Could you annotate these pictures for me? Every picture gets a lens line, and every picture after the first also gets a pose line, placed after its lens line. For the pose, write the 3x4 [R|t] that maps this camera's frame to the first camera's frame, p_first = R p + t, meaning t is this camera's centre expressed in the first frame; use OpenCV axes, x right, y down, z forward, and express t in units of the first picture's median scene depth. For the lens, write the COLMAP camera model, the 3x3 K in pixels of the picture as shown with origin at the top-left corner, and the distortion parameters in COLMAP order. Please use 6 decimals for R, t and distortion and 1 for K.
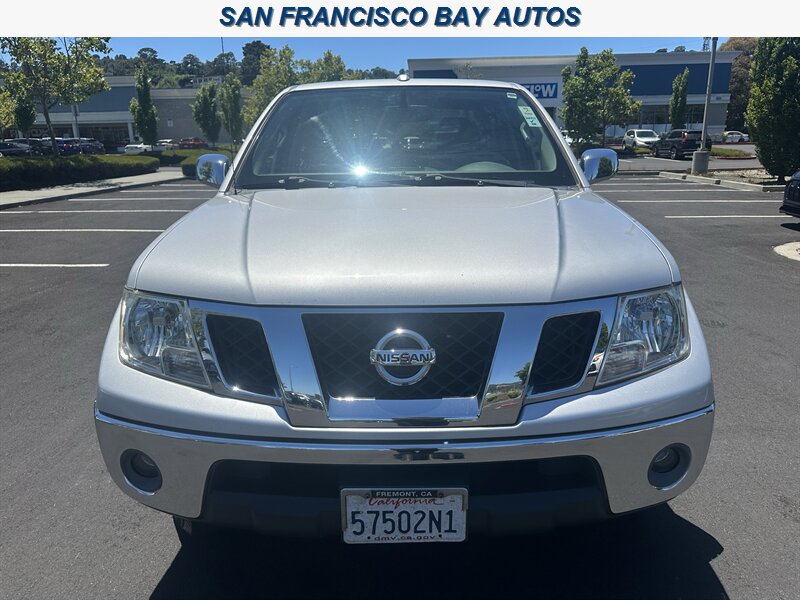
lens RADIAL K [[557.4, 0, 400.0], [0, 557.4, 300.0], [0, 0, 1]] dist [0.073601, -0.100214]
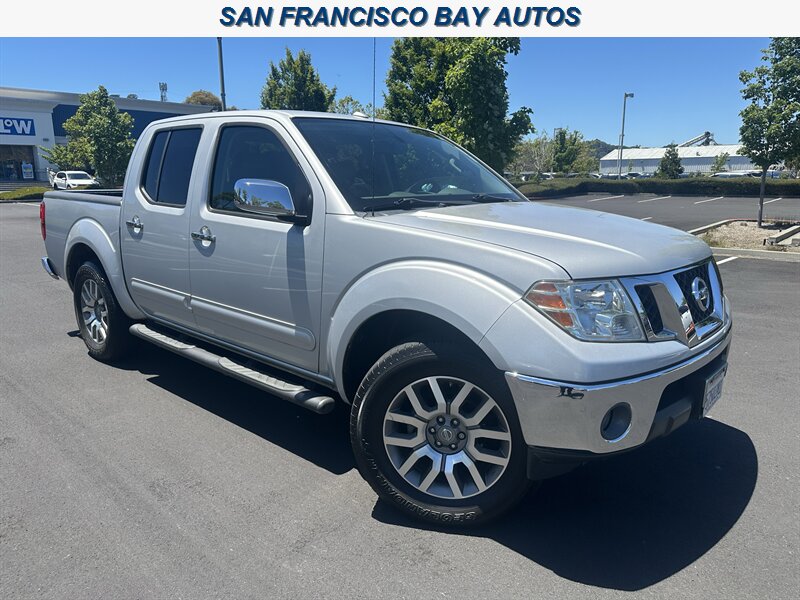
lens RADIAL K [[557.4, 0, 400.0], [0, 557.4, 300.0], [0, 0, 1]] dist [0.073601, -0.100214]
pose [[0.668274, -0.143974, 0.729850, -1.022841], [0.196510, 0.980409, 0.013470, -0.042147], [-0.717491, 0.134421, 0.683474, 0.289040]]
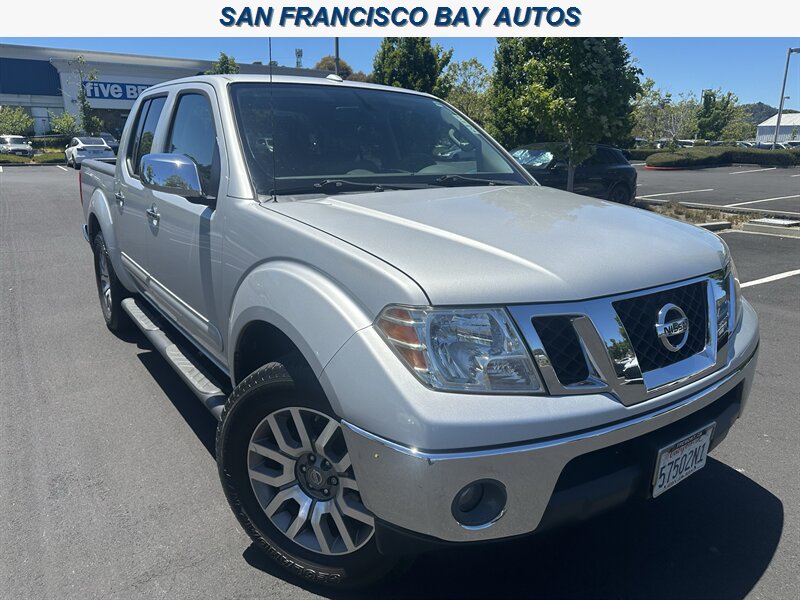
lens RADIAL K [[557.4, 0, 400.0], [0, 557.4, 300.0], [0, 0, 1]] dist [0.073601, -0.100214]
pose [[0.810802, -0.136226, 0.569248, -0.642658], [0.142051, 0.989261, 0.034410, -0.042284], [-0.567822, 0.052962, 0.821446, 0.199866]]
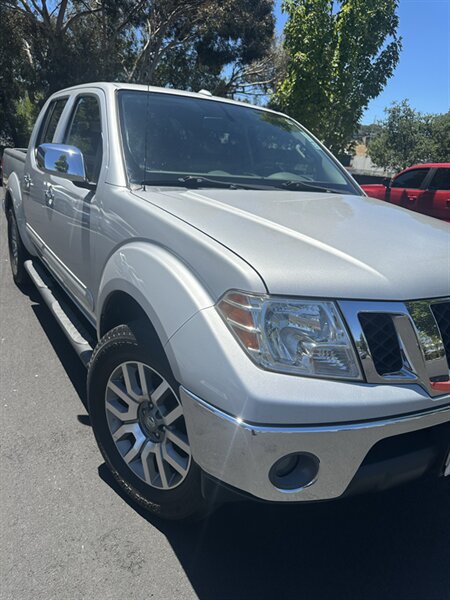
lens RADIAL K [[421.1, 0, 225.6], [0, 421.1, 301.6], [0, 0, 1]] dist [0.064284, -0.099980]
pose [[0.842792, -0.090580, 0.530563, -0.589018], [0.053002, 0.994913, 0.085663, -0.047031], [-0.535624, -0.044075, 0.843306, 0.271736]]
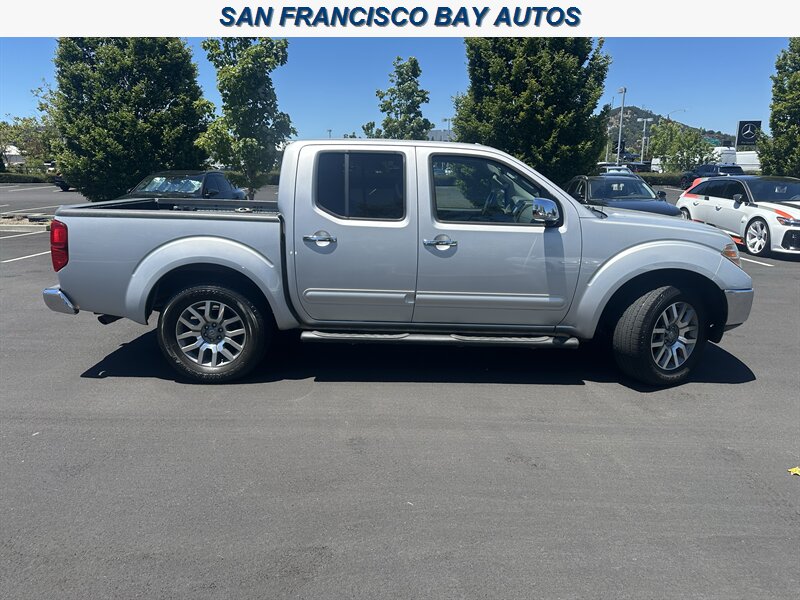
lens RADIAL K [[557.4, 0, 400.0], [0, 557.4, 300.0], [0, 0, 1]] dist [0.073601, -0.100214]
pose [[0.022416, -0.211356, 0.977152, -1.976805], [0.267906, 0.942920, 0.197806, -0.447698], [-0.963184, 0.257351, 0.077760, 1.500875]]
